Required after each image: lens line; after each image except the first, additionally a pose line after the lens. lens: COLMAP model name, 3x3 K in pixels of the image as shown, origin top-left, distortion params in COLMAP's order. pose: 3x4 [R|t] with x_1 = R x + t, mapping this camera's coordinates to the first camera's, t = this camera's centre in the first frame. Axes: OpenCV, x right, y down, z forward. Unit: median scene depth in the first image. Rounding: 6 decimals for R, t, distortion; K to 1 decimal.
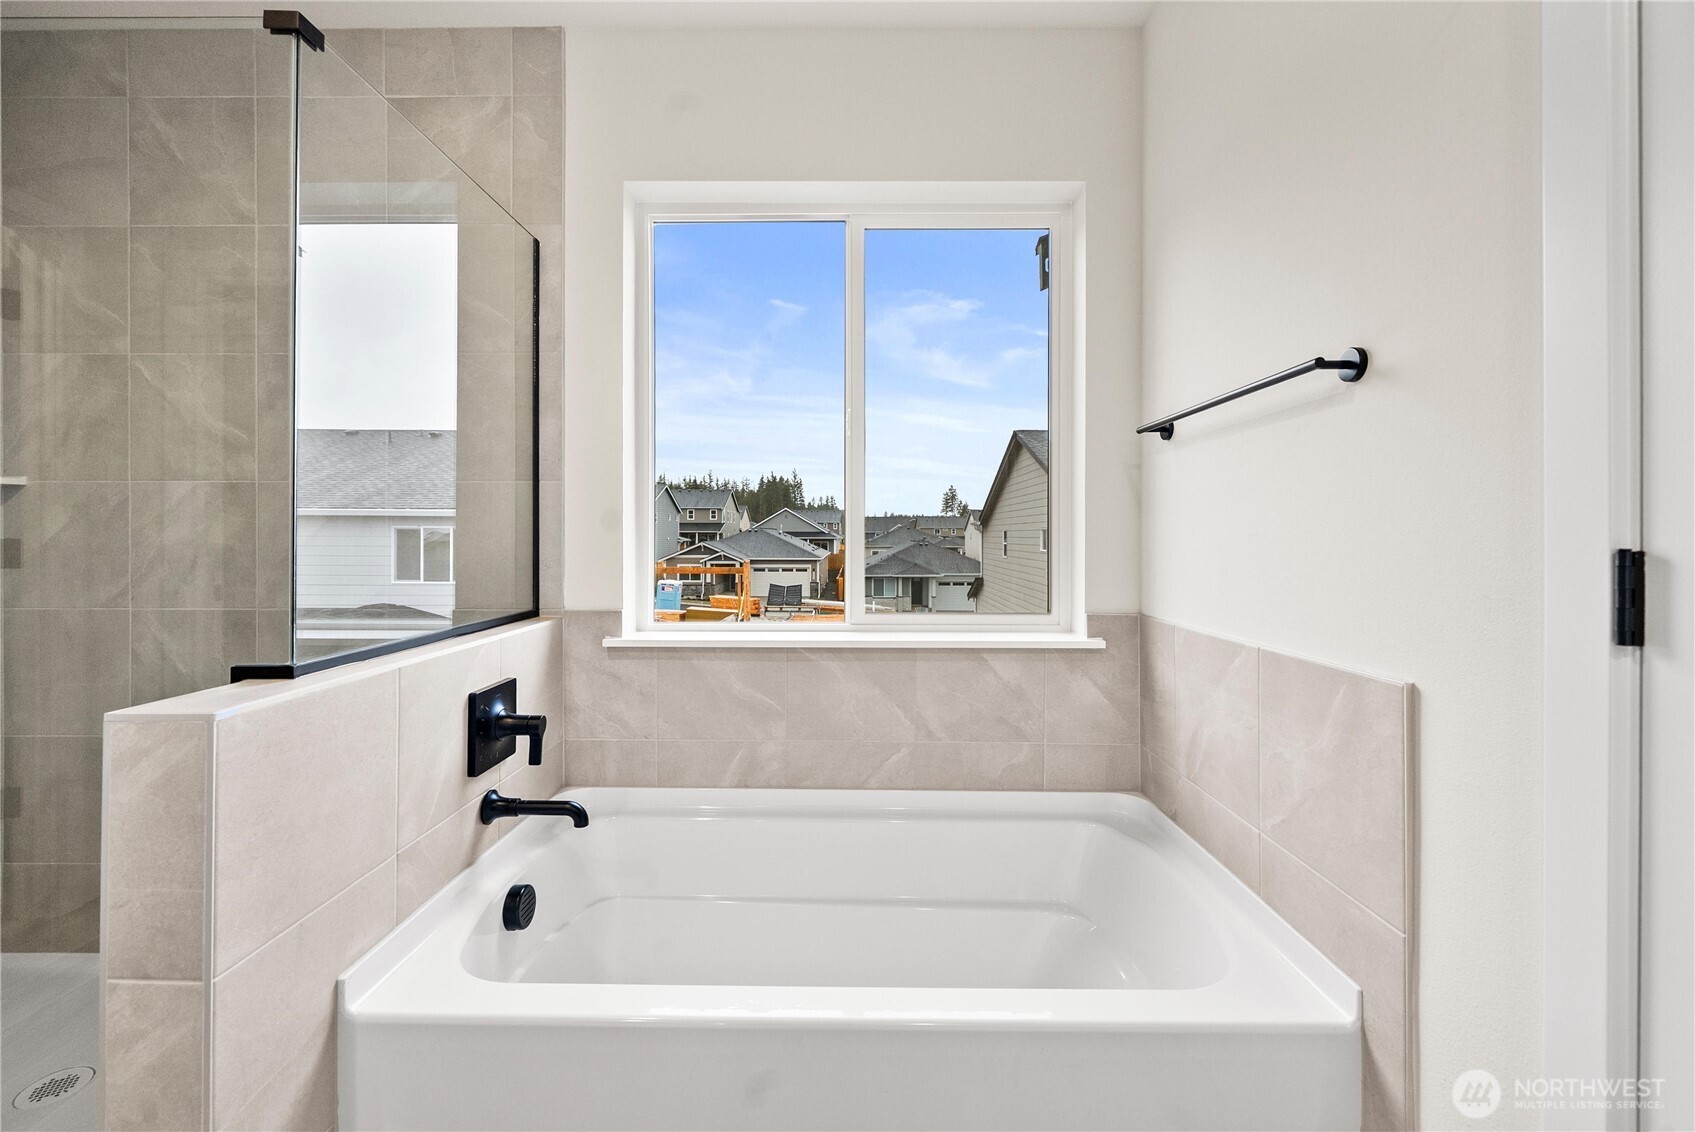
lens RADIAL K [[720.1, 0, 844.9], [0, 720.1, 534.0], [0, 0, 1]] dist [0.001060, -0.000342]
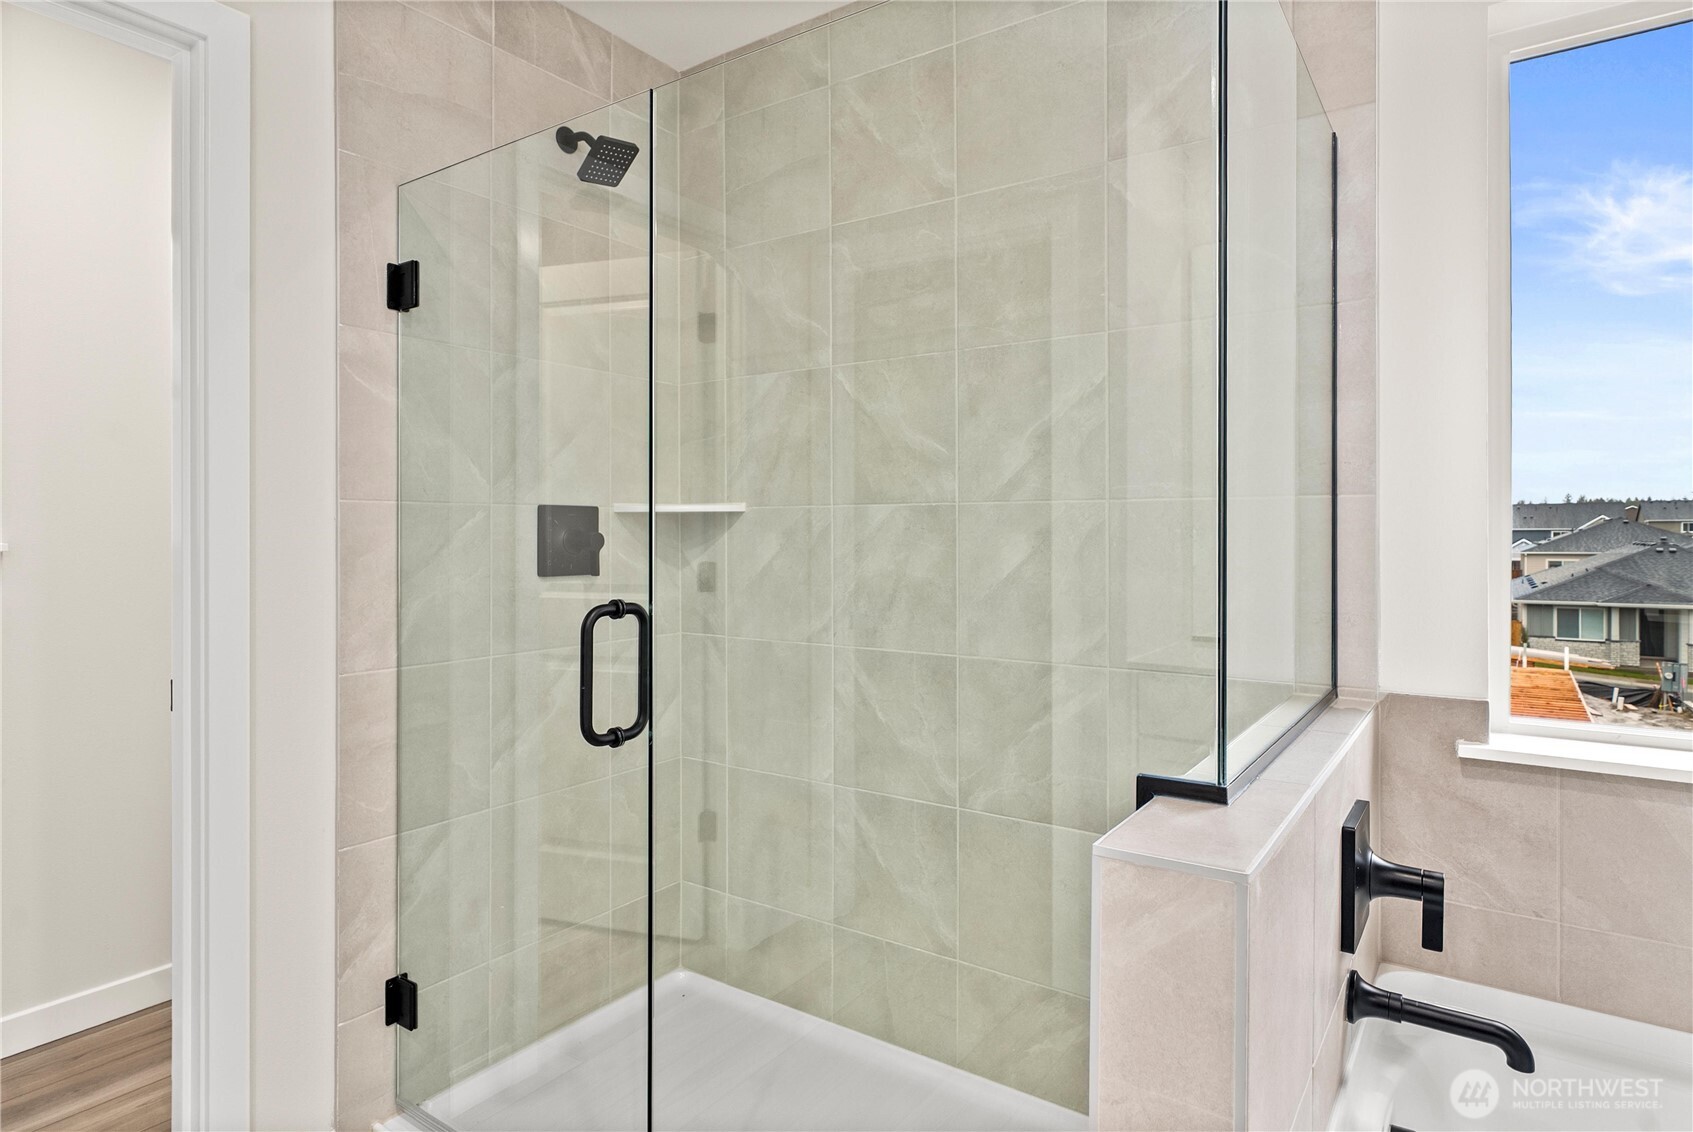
lens RADIAL K [[952.8, 0, 816.2], [0, 952.8, 533.3], [0, 0, 1]] dist [0.000563, 0.000863]
pose [[0.821127, 0.000009, -0.570745, -0.318256], [0.001029, 0.999998, 0.001497, -0.039756], [0.570744, -0.001817, 0.821126, -0.003015]]
